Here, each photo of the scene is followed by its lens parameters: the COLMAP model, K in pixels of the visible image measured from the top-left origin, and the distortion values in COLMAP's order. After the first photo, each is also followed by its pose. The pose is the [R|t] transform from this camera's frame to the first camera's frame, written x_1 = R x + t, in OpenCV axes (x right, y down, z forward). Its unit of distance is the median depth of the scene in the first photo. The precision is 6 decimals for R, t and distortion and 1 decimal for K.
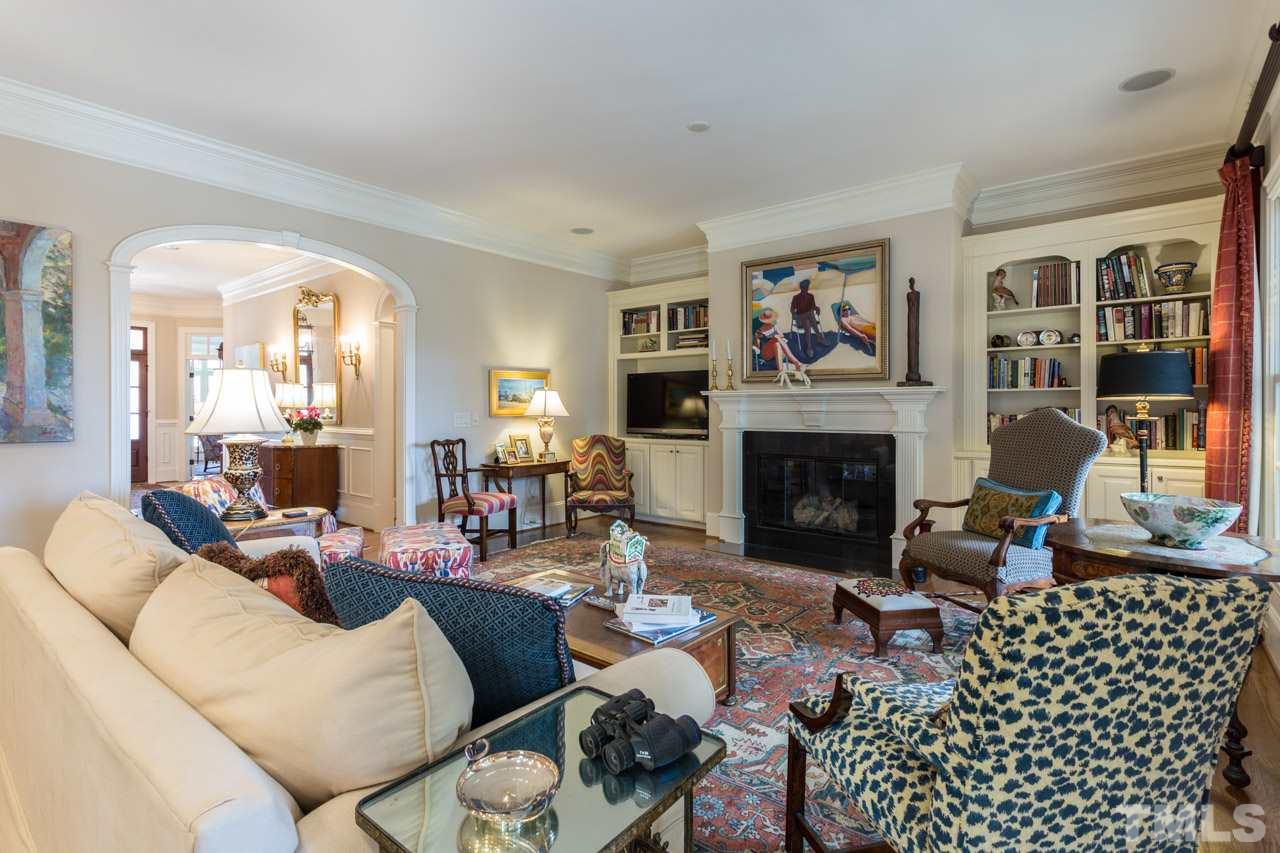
lens RADIAL K [[607.4, 0, 636.3], [0, 607.4, 405.7], [0, 0, 1]] dist [0.000683, 0.000255]
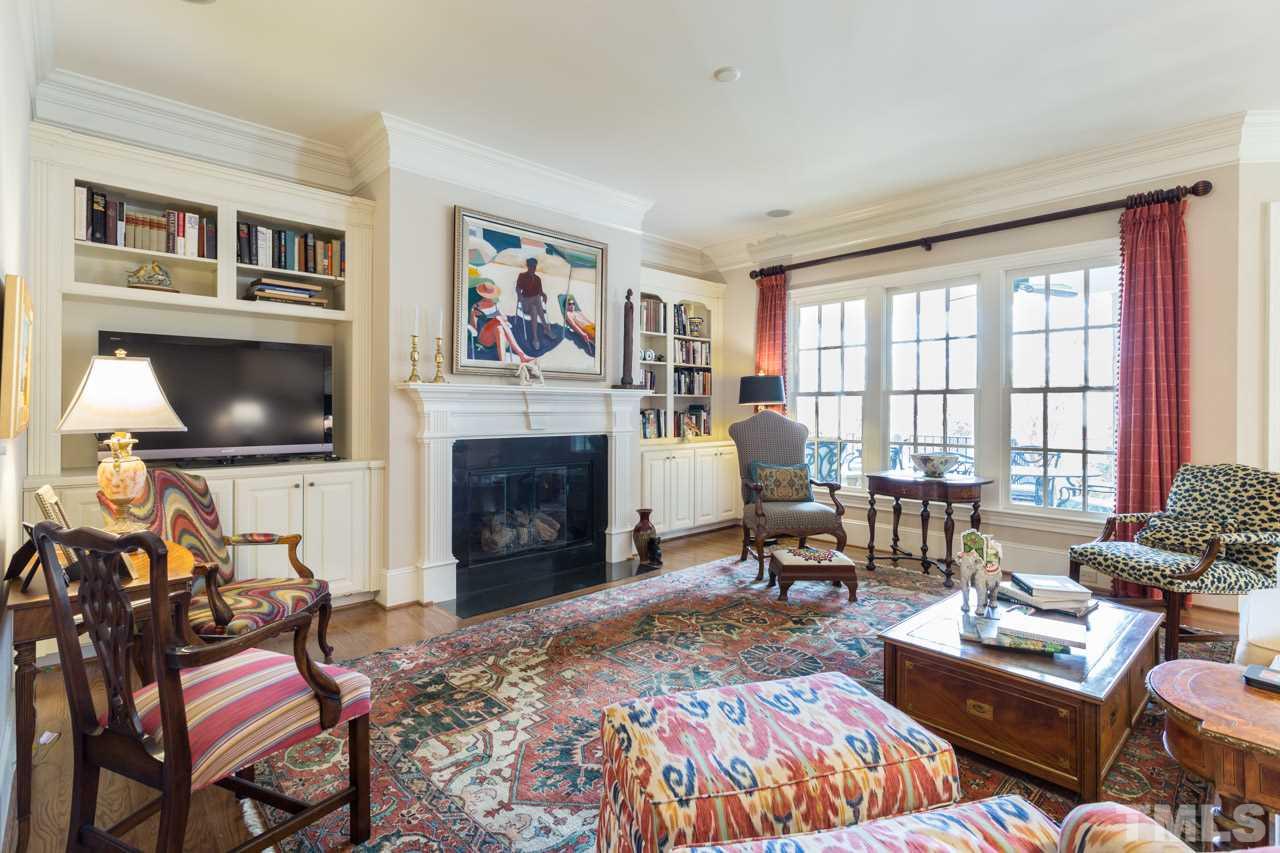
lens RADIAL K [[607.4, 0, 636.3], [0, 607.4, 405.7], [0, 0, 1]] dist [0.000683, 0.000255]
pose [[0.131411, 0.004721, 0.991317, -0.540311], [-0.007340, 0.999966, -0.003789, 0.001893], [-0.991301, -0.006779, 0.131441, 0.732877]]
